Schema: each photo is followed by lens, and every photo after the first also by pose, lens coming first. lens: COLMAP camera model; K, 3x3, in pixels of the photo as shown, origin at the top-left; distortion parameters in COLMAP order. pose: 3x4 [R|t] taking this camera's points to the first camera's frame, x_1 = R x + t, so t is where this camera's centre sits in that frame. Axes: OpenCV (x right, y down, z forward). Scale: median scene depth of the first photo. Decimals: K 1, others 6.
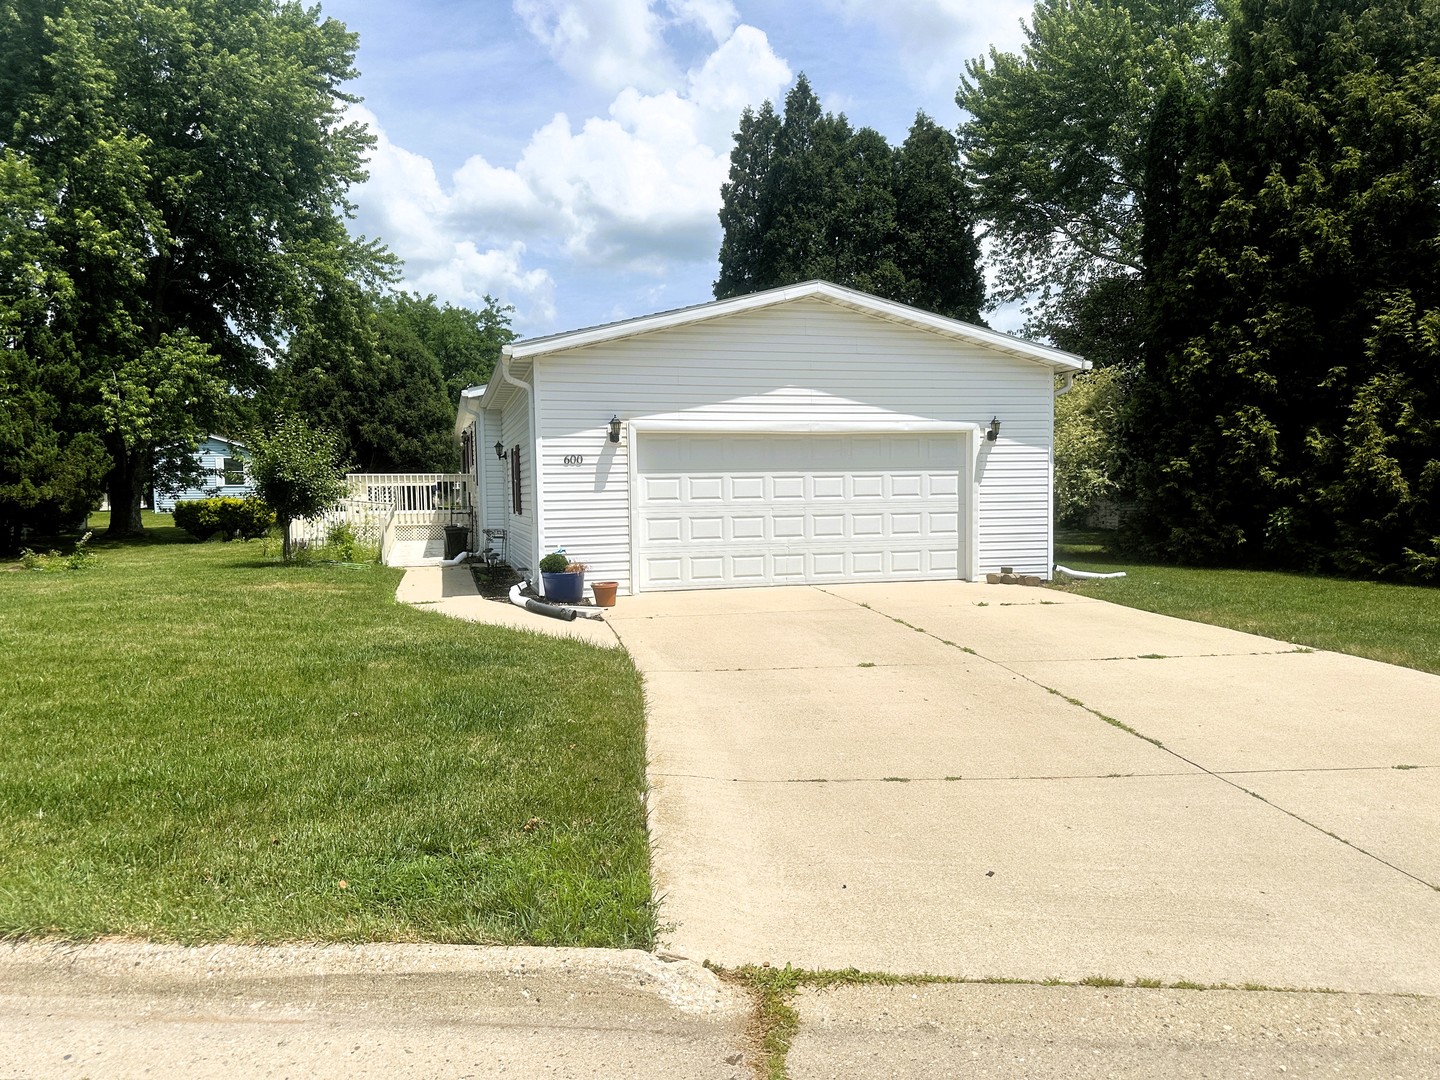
lens RADIAL K [[1004.1, 0, 720.0], [0, 1004.1, 540.0], [0, 0, 1]] dist [0.106955, -0.143085]
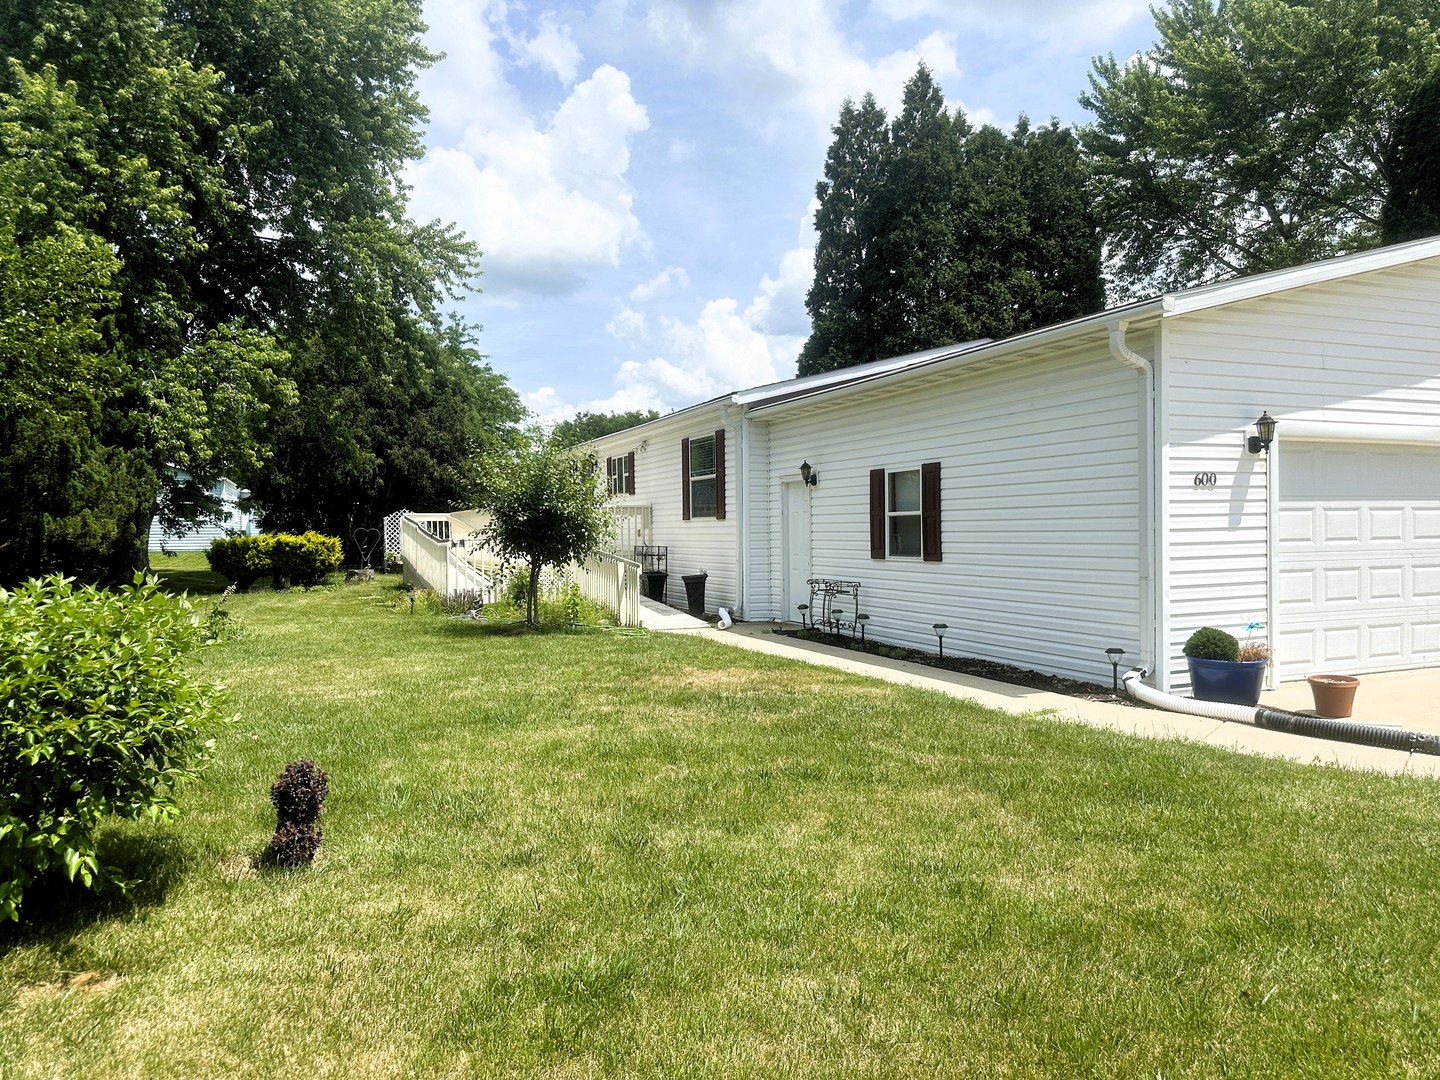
lens RADIAL K [[1004.1, 0, 720.0], [0, 1004.1, 540.0], [0, 0, 1]] dist [0.106955, -0.143085]
pose [[0.993094, 0.001333, 0.117316, -0.223625], [0.002777, 0.999388, -0.034867, -0.008201], [-0.117291, 0.034952, 0.992482, 0.165597]]
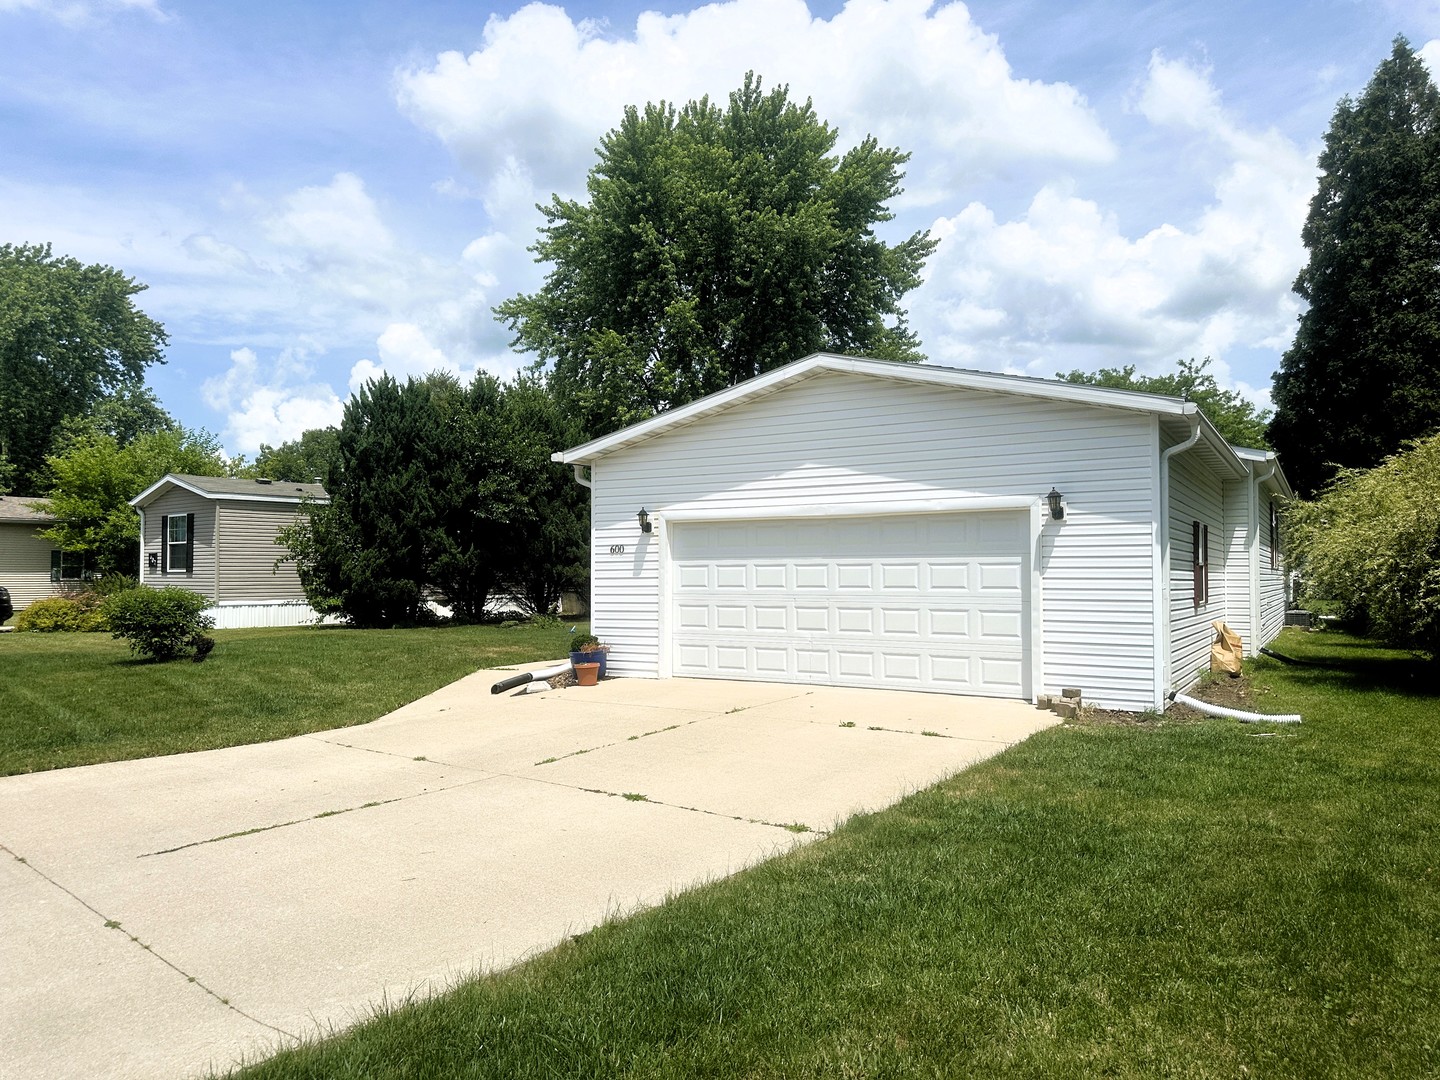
lens RADIAL K [[1004.1, 0, 720.0], [0, 1004.1, 540.0], [0, 0, 1]] dist [0.106955, -0.143085]
pose [[0.678733, -0.013485, -0.734262, 0.310636], [-0.041821, 0.997499, -0.056978, -0.013498], [0.733194, 0.069380, 0.676471, 0.143852]]
